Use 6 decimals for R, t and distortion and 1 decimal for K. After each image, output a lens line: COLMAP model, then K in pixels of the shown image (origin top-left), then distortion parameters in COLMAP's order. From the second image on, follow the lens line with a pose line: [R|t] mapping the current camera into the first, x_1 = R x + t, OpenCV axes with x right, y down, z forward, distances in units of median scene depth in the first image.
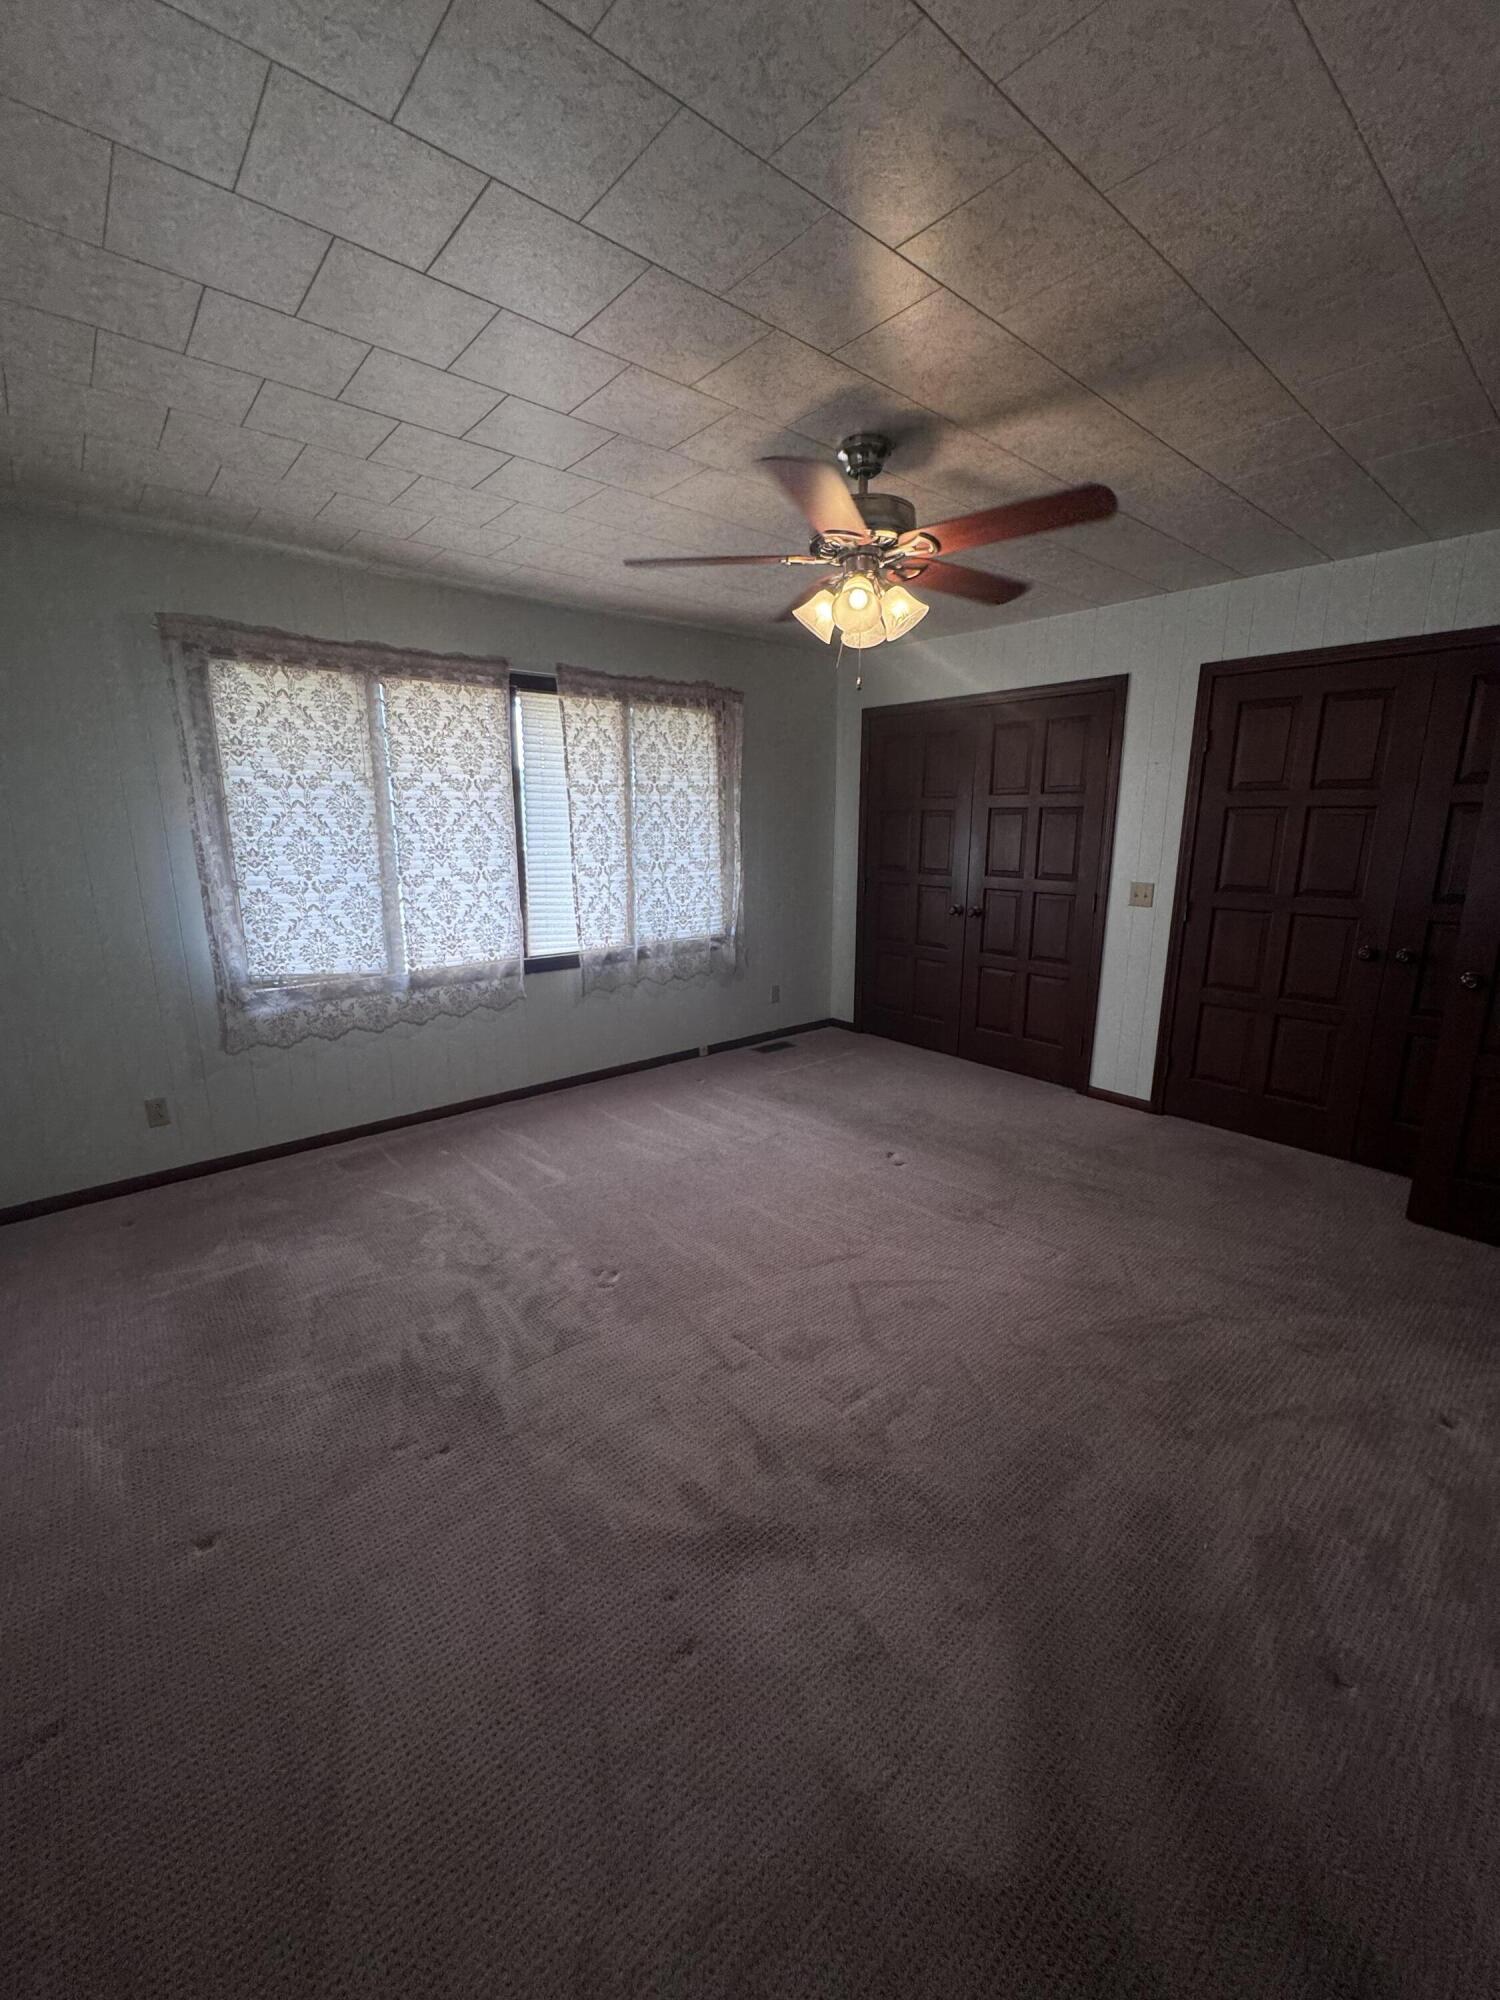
lens RADIAL K [[801.5, 0, 749.8], [0, 801.5, 1001.0], [0, 0, 1]] dist [-0.000846, 0.000678]
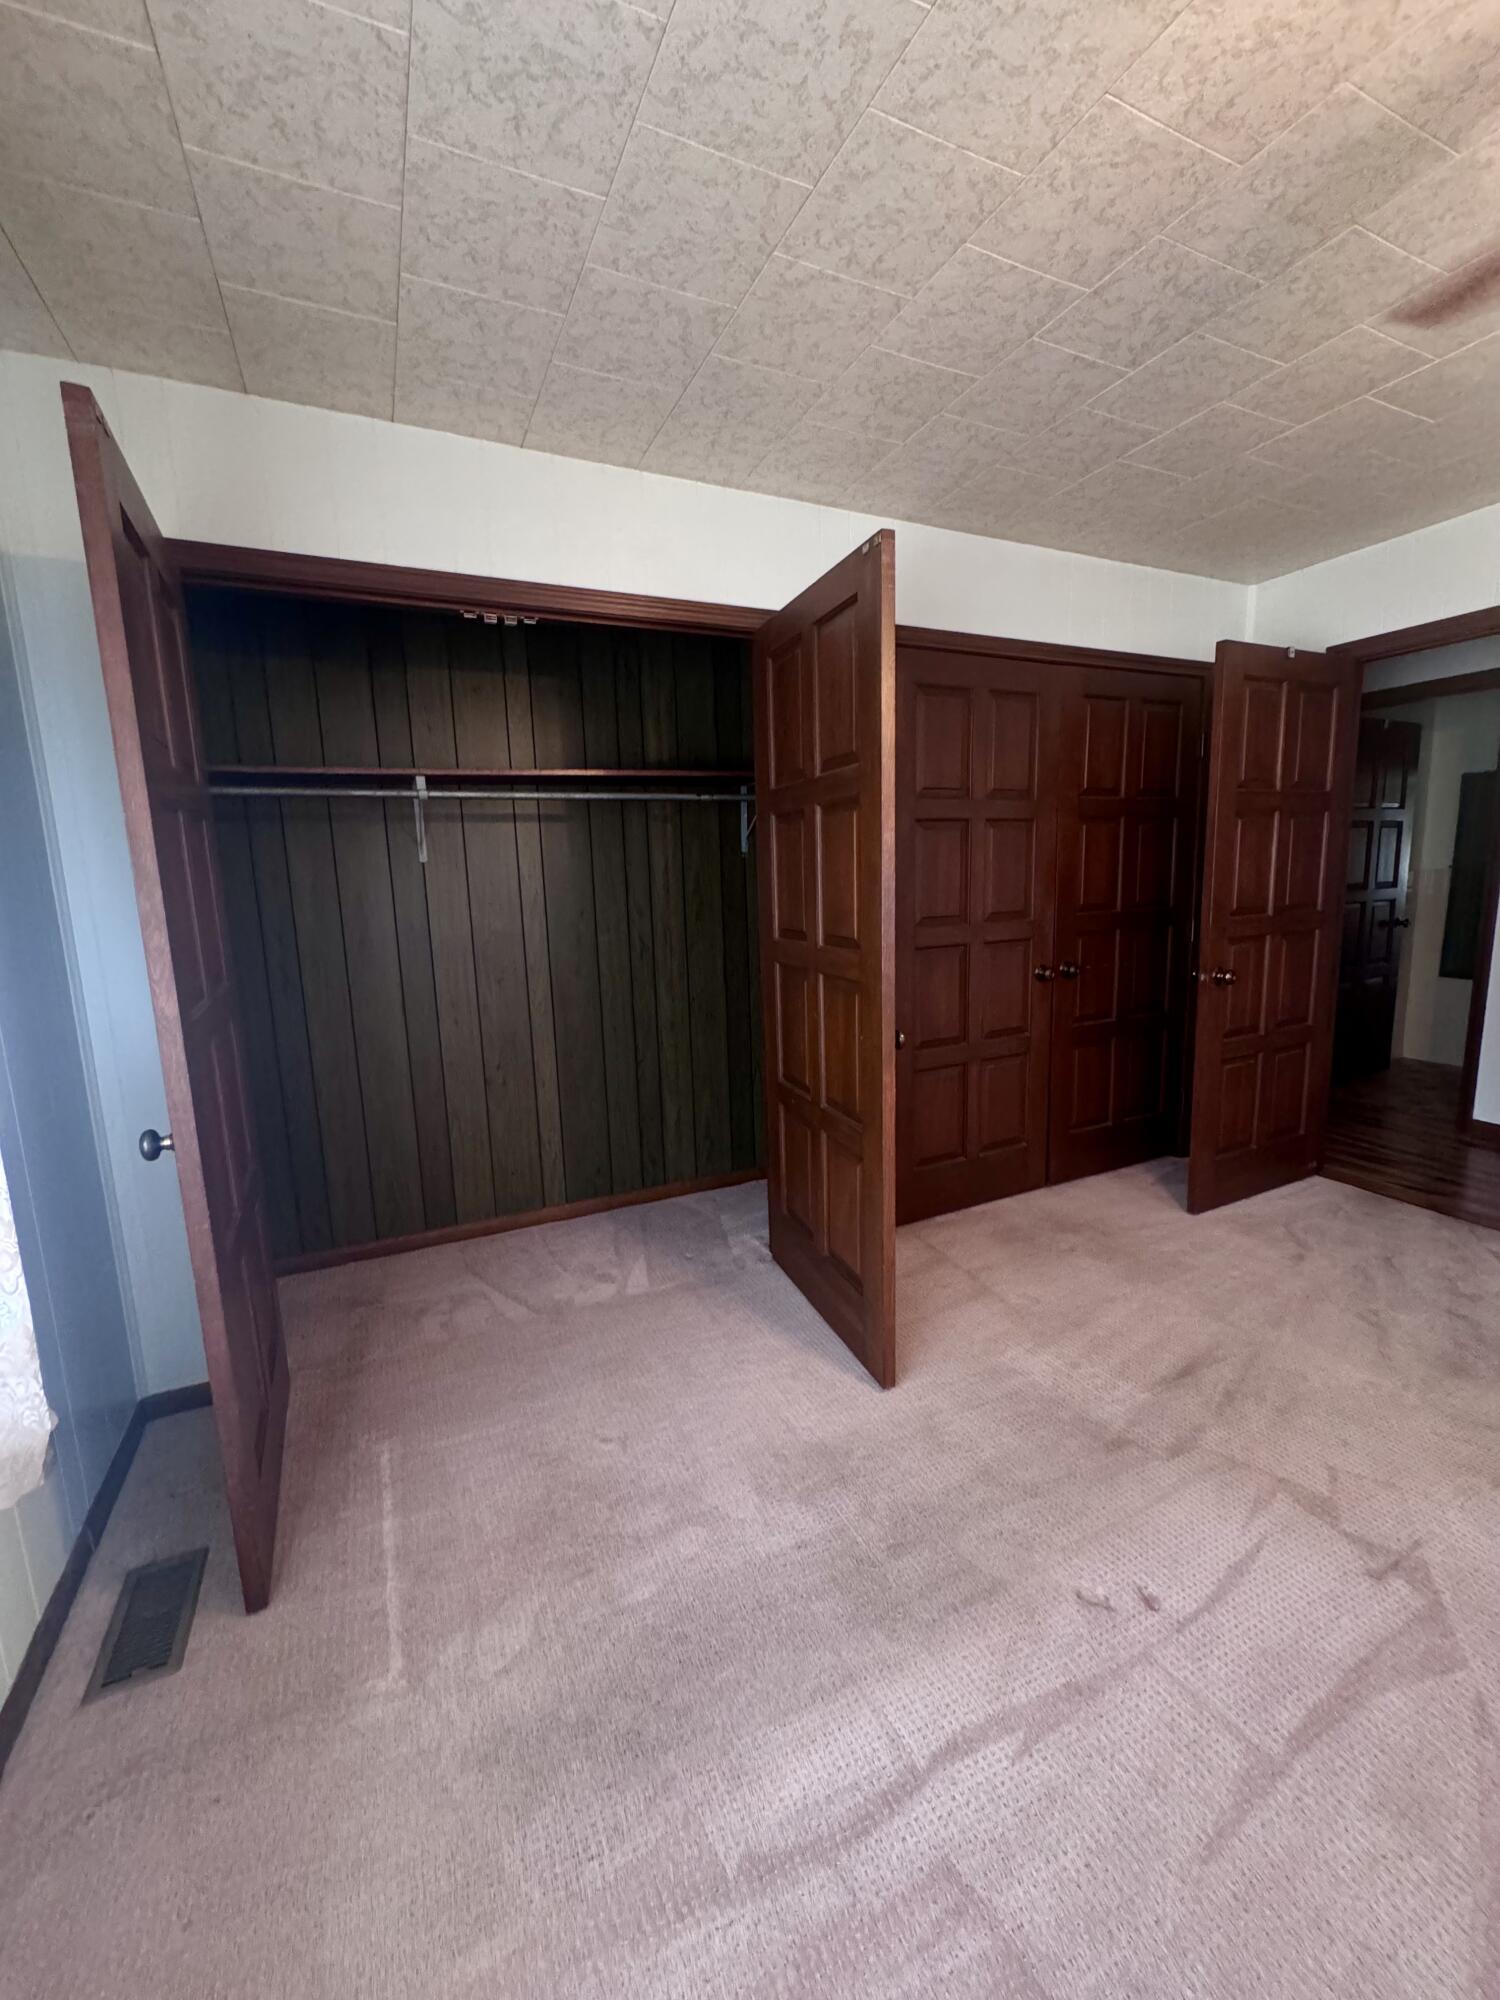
lens RADIAL K [[801.5, 0, 749.8], [0, 801.5, 1001.0], [0, 0, 1]] dist [-0.000846, 0.000678]
pose [[0.270393, -0.162735, 0.948897, -0.224950], [0.244922, 0.964811, 0.095672, -0.198059], [-0.931075, 0.206537, 0.300736, 1.013404]]
